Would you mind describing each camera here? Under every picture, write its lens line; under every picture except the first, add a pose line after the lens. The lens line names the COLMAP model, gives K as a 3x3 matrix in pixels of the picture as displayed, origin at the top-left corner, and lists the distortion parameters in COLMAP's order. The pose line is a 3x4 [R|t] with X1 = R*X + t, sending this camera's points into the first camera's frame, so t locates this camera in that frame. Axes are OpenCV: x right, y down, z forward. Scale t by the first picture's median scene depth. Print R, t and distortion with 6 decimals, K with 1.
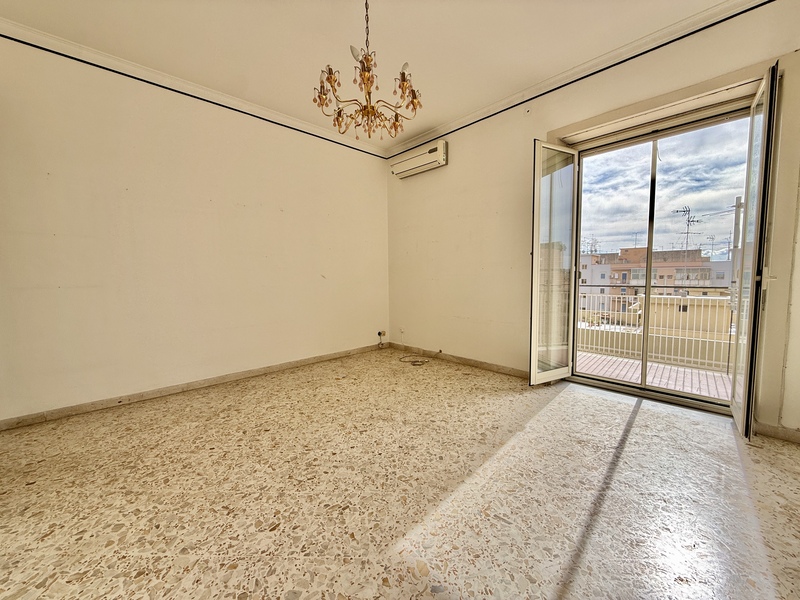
lens RADIAL K [[318.4, 0, 398.4], [0, 318.4, 299.3], [0, 0, 1]] dist [0.000068, 0.000040]
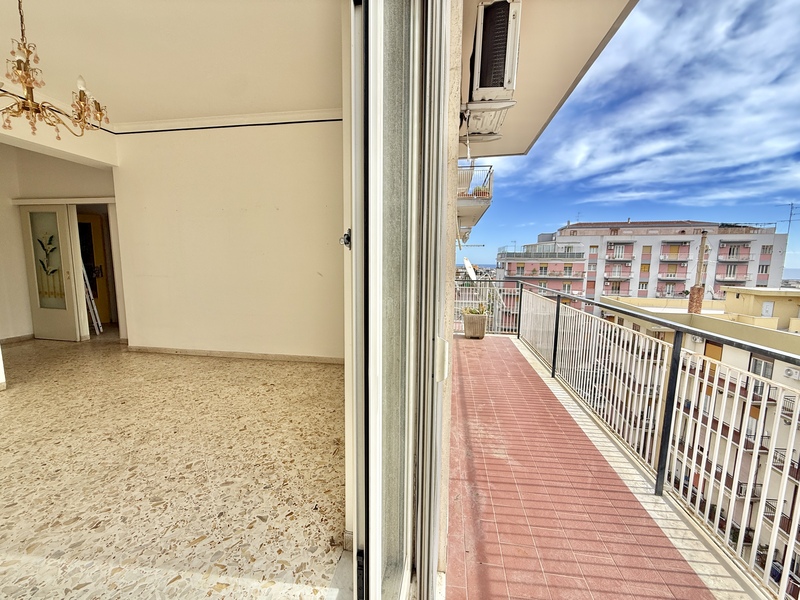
lens RADIAL K [[319.6, 0, 398.7], [0, 319.6, 299.0], [0, 0, 1]] dist [-0.000206, 0.000141]
pose [[0.611870, 0.108082, -0.783539, 1.042355], [-0.076415, 0.994064, 0.077449, -0.143168], [0.787259, 0.012486, 0.616496, 0.977185]]
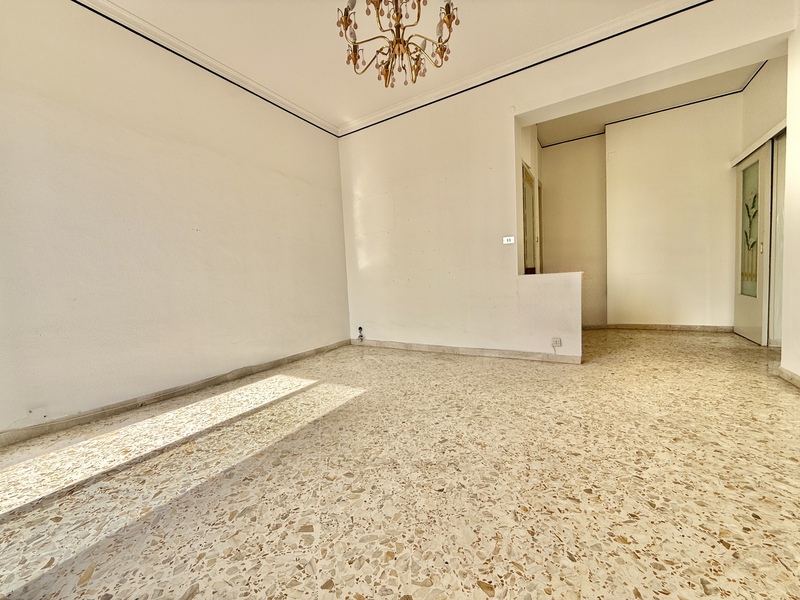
lens RADIAL K [[319.6, 0, 398.7], [0, 319.6, 299.0], [0, 0, 1]] dist [-0.000206, 0.000141]
pose [[-0.964293, 0.072208, -0.254806, 0.140457], [0.038836, 0.990267, 0.133655, -0.015090], [0.261976, 0.118987, -0.957711, 1.479818]]
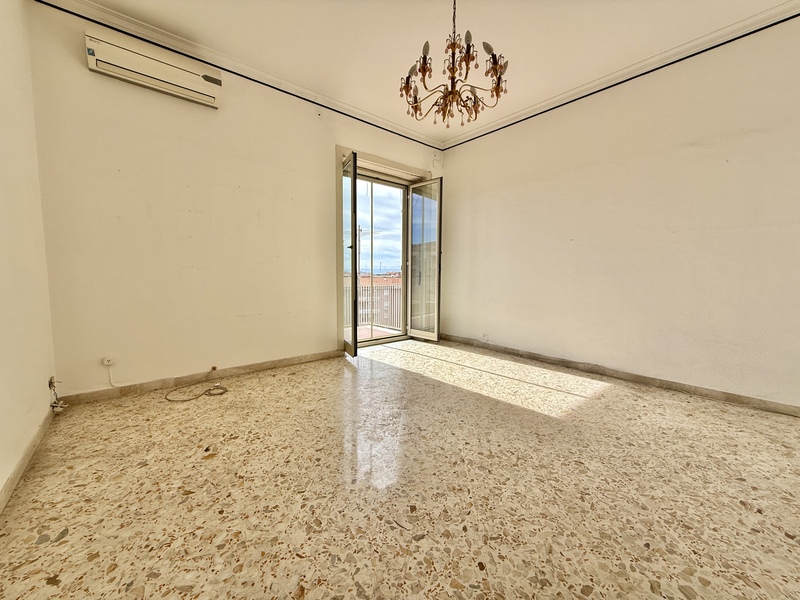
lens RADIAL K [[319.6, 0, 398.7], [0, 319.6, 299.0], [0, 0, 1]] dist [-0.000206, 0.000141]
pose [[0.057044, -0.069165, 0.995973, -0.896828], [0.067072, 0.995609, 0.065298, -0.017000], [-0.996116, 0.063077, 0.061432, 0.881561]]
